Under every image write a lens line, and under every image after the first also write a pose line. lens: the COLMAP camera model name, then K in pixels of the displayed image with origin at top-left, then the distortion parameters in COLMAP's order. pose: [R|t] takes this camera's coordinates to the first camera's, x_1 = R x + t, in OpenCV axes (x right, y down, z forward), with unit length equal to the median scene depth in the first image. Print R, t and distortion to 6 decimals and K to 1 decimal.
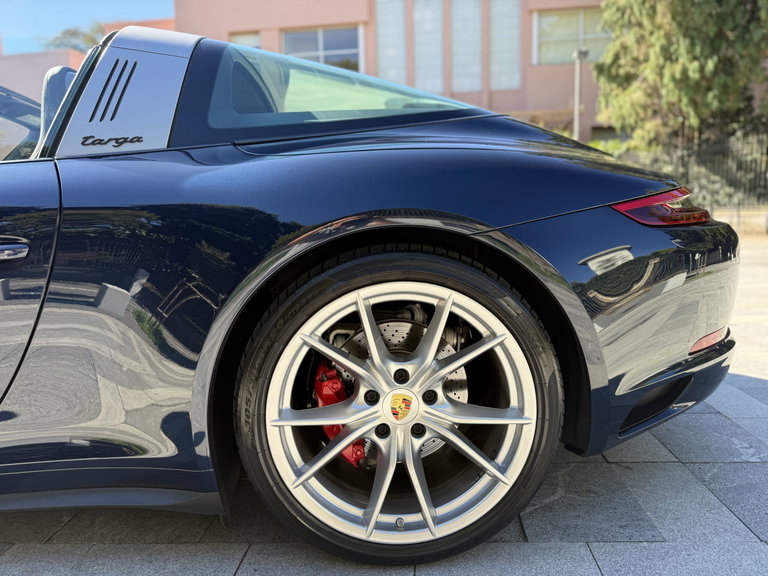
lens RADIAL K [[552.3, 0, 394.9], [0, 552.3, 300.7], [0, 0, 1]] dist [-0.036174, 0.031795]
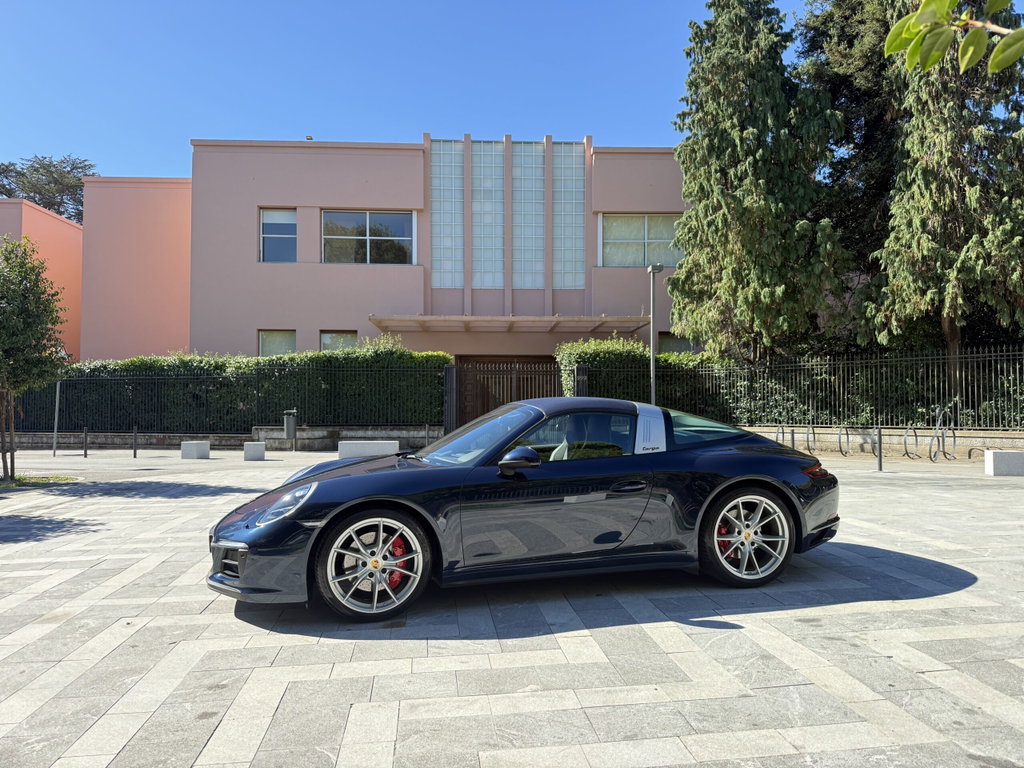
lens RADIAL K [[742.7, 0, 512.7], [0, 742.7, 388.9], [0, 0, 1]] dist [0.065594, -0.094696]
pose [[0.982951, 0.030748, 0.181278, -0.178596], [0.002483, 0.983608, -0.180302, 0.010828], [-0.183850, 0.177678, 0.966762, -0.259354]]
